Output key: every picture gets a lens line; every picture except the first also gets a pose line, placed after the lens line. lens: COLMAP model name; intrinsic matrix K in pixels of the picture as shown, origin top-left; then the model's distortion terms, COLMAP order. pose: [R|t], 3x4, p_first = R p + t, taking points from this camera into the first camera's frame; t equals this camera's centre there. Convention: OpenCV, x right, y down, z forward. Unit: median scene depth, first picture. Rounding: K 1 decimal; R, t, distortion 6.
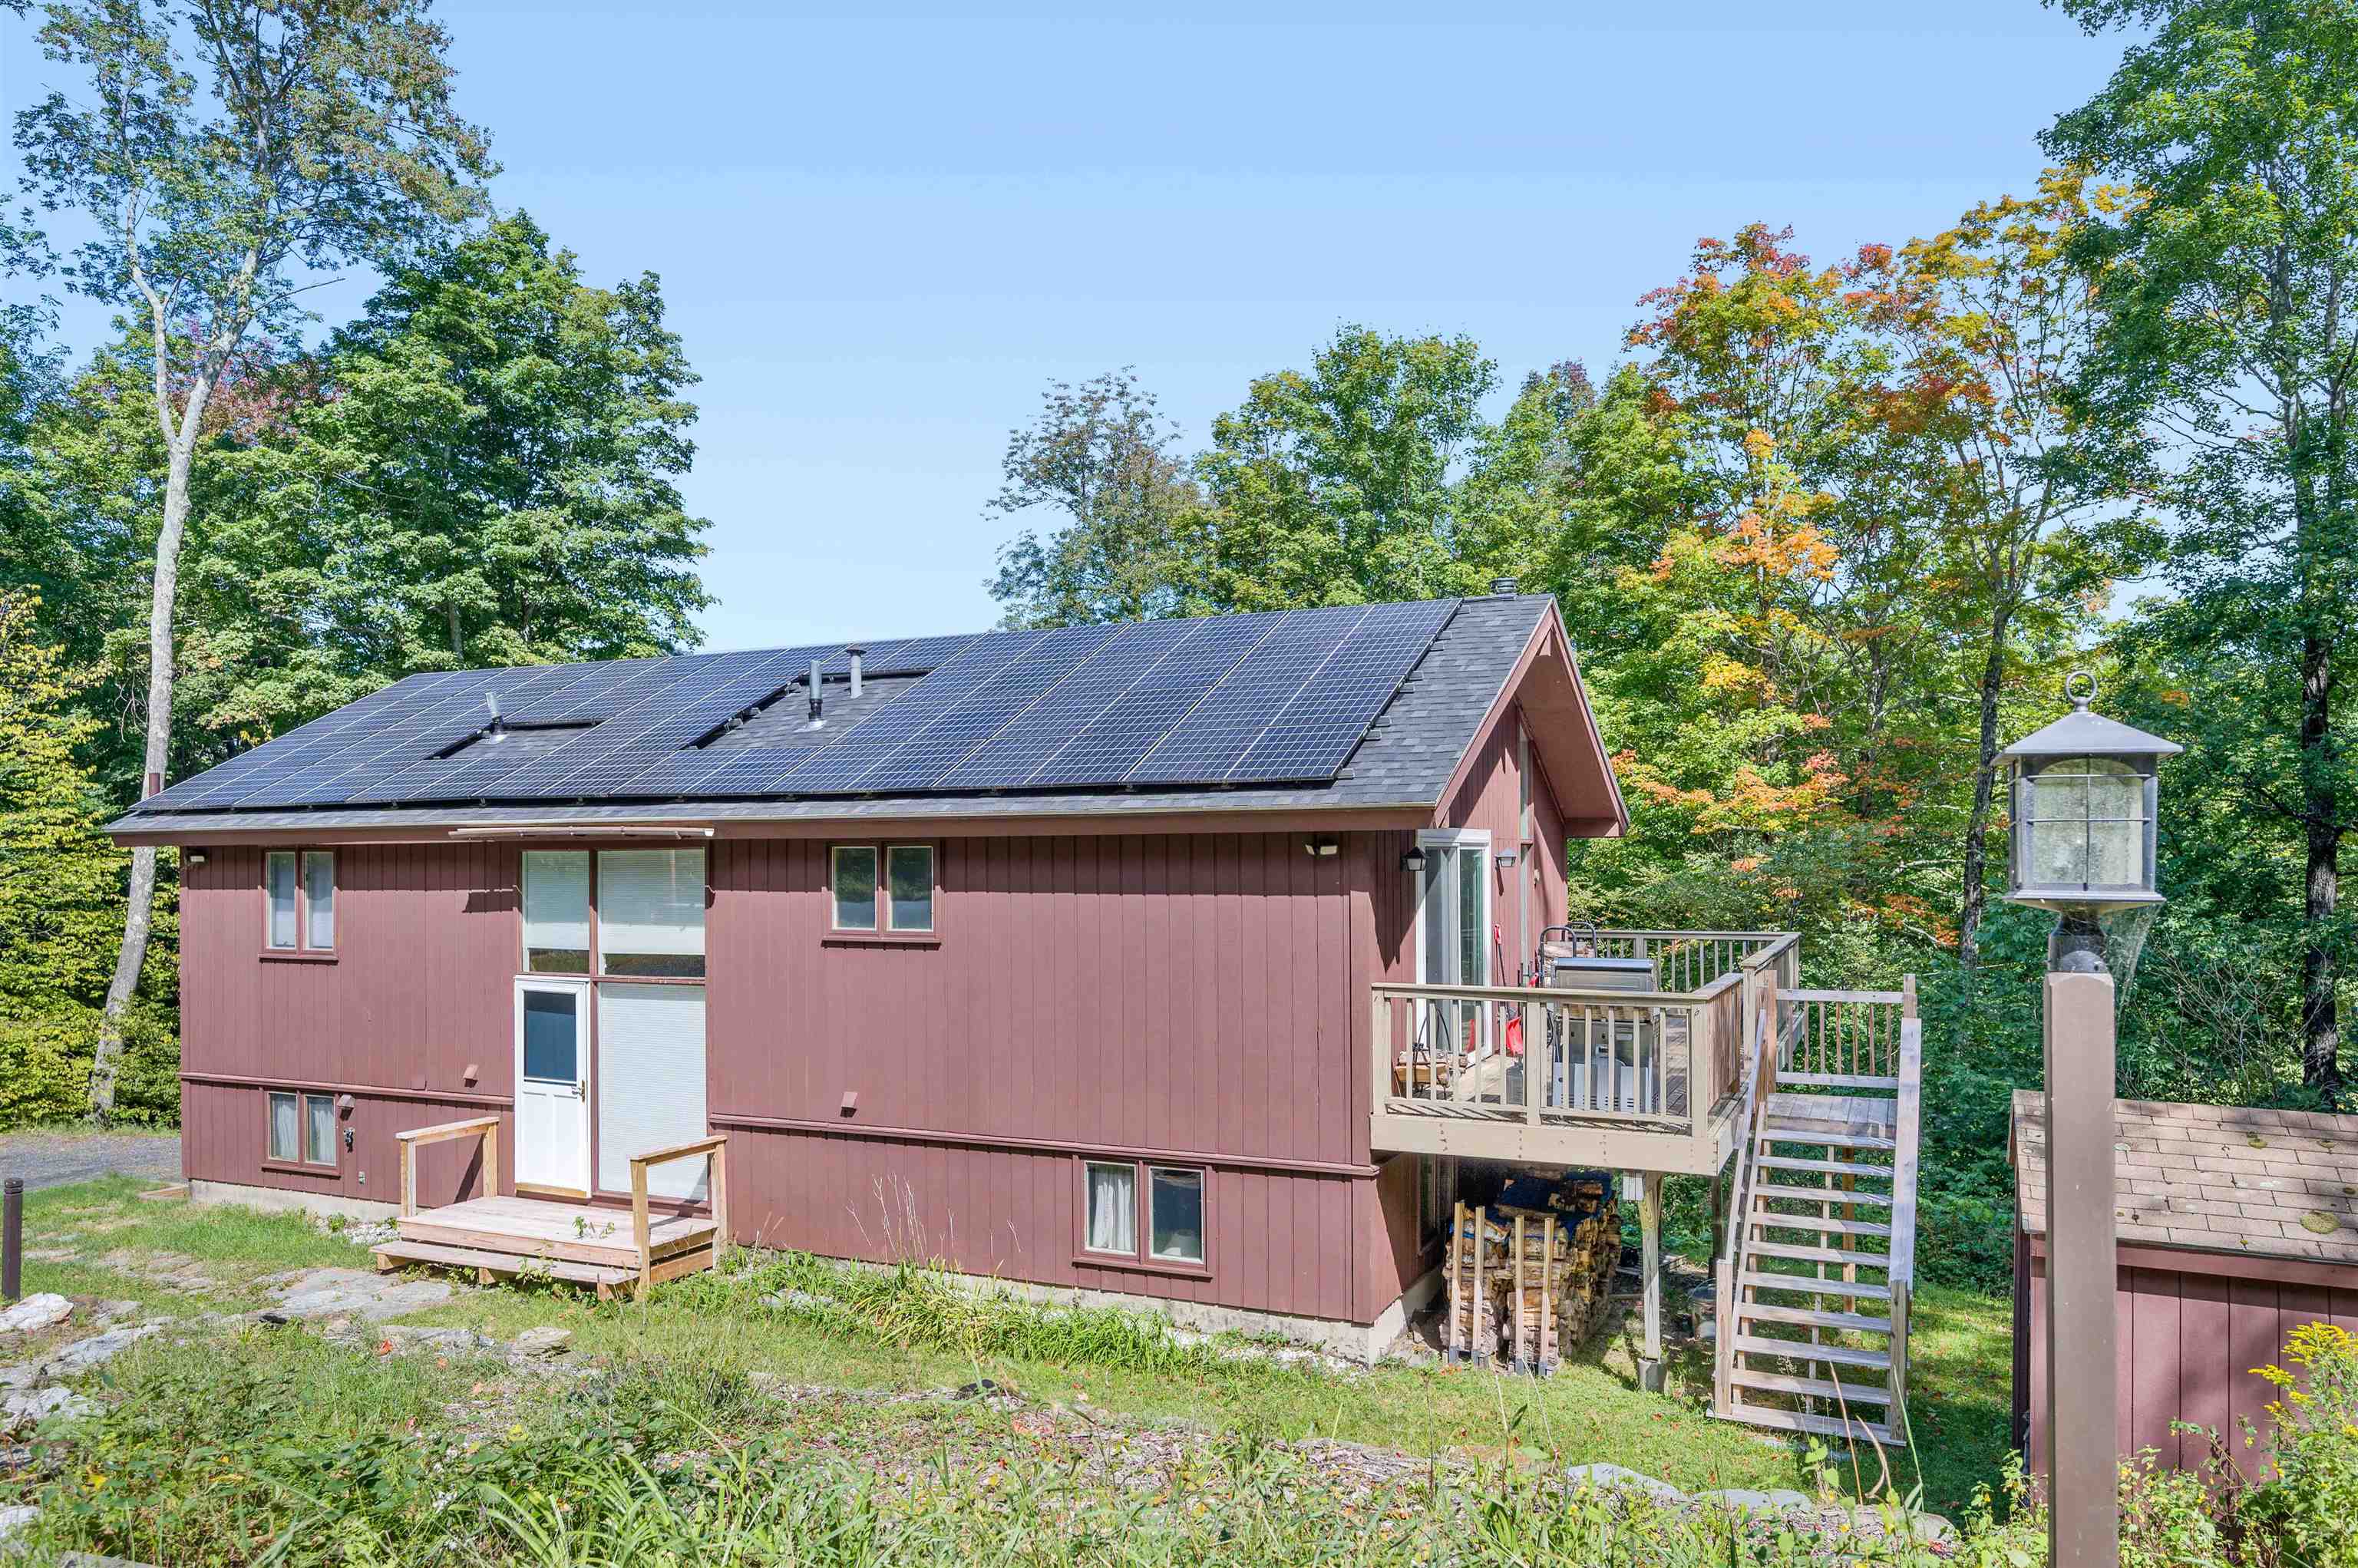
lens RADIAL K [[1572.2, 0, 1159.1], [0, 1572.2, 858.6], [0, 0, 1]] dist [-0.011820, 0.014142]
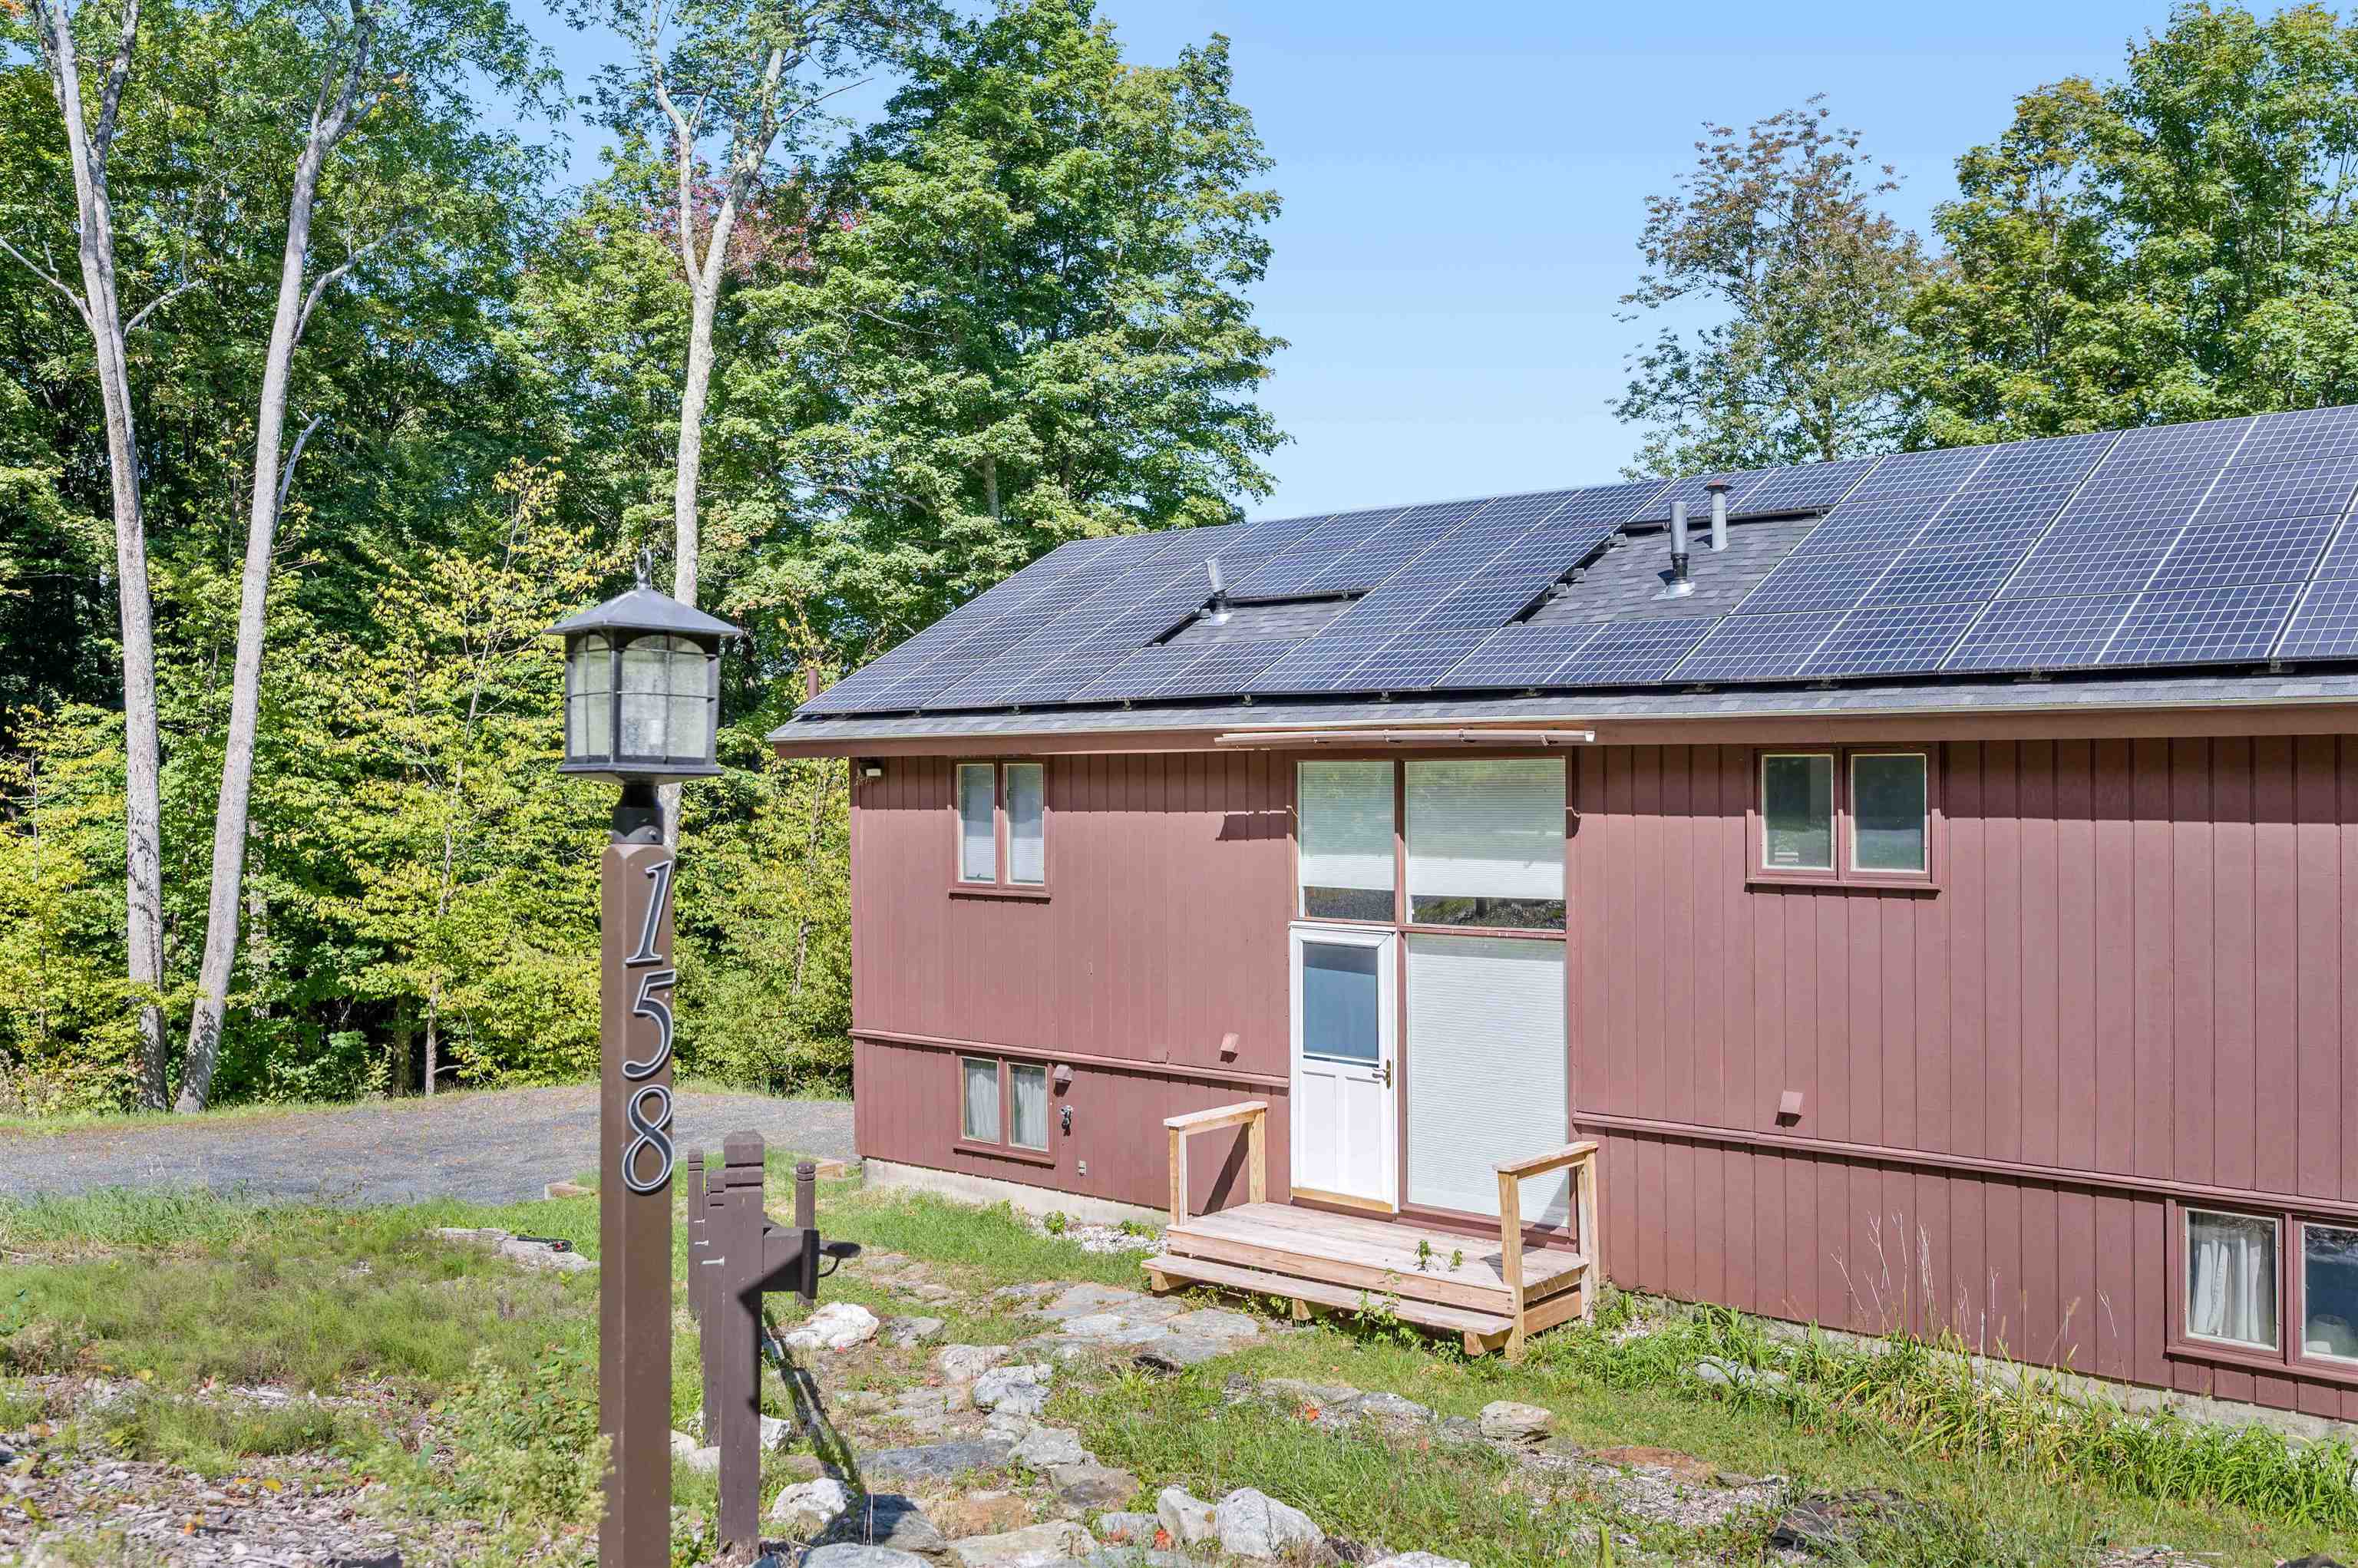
lens RADIAL K [[2004.6, 0, 1171.2], [0, 2004.6, 784.9], [0, 0, 1]] dist [-0.010130, 0.013932]
pose [[0.962214, -0.001355, -0.272289, -0.192551], [0.004390, 0.999935, 0.010537, -0.004021], [0.272257, -0.011334, 0.962158, 0.027520]]
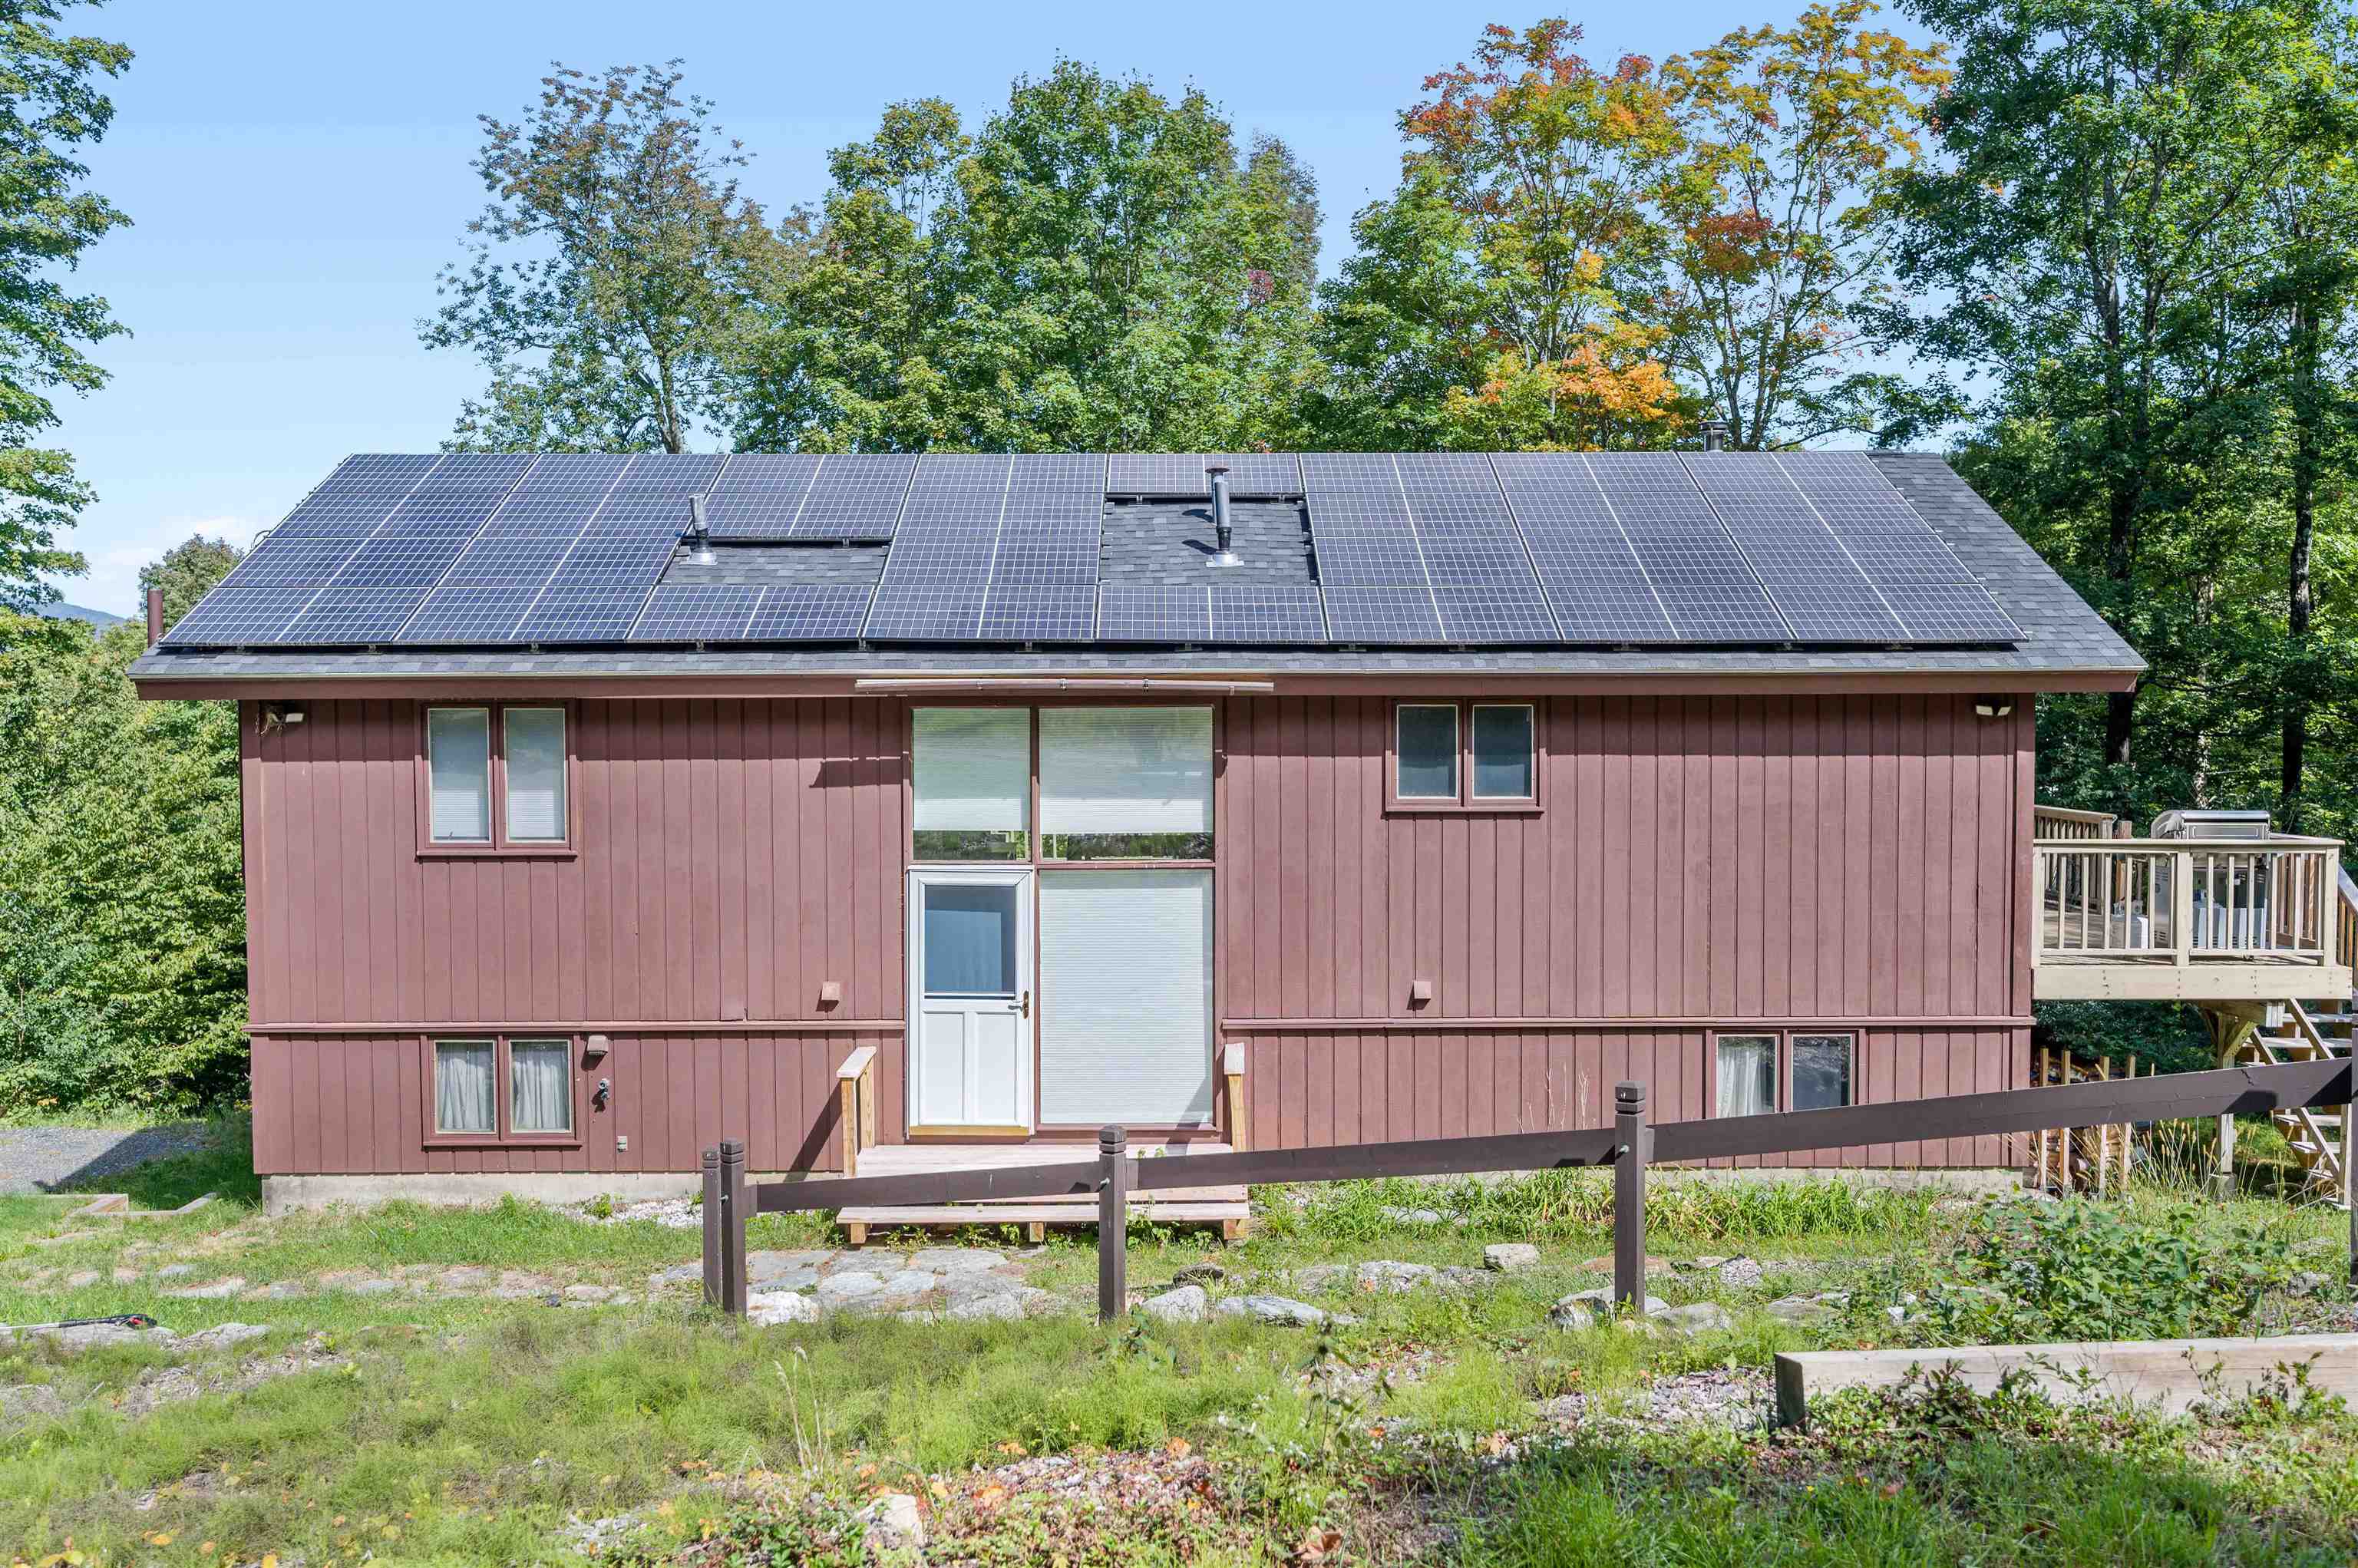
lens RADIAL K [[2004.6, 0, 1168.2], [0, 2004.6, 773.7], [0, 0, 1]] dist [-0.010130, 0.013932]
pose [[0.910279, -0.013320, 0.413780, -0.694054], [-0.000935, 0.999414, 0.034229, -0.006429], [-0.413993, -0.031545, 0.909733, 0.029346]]
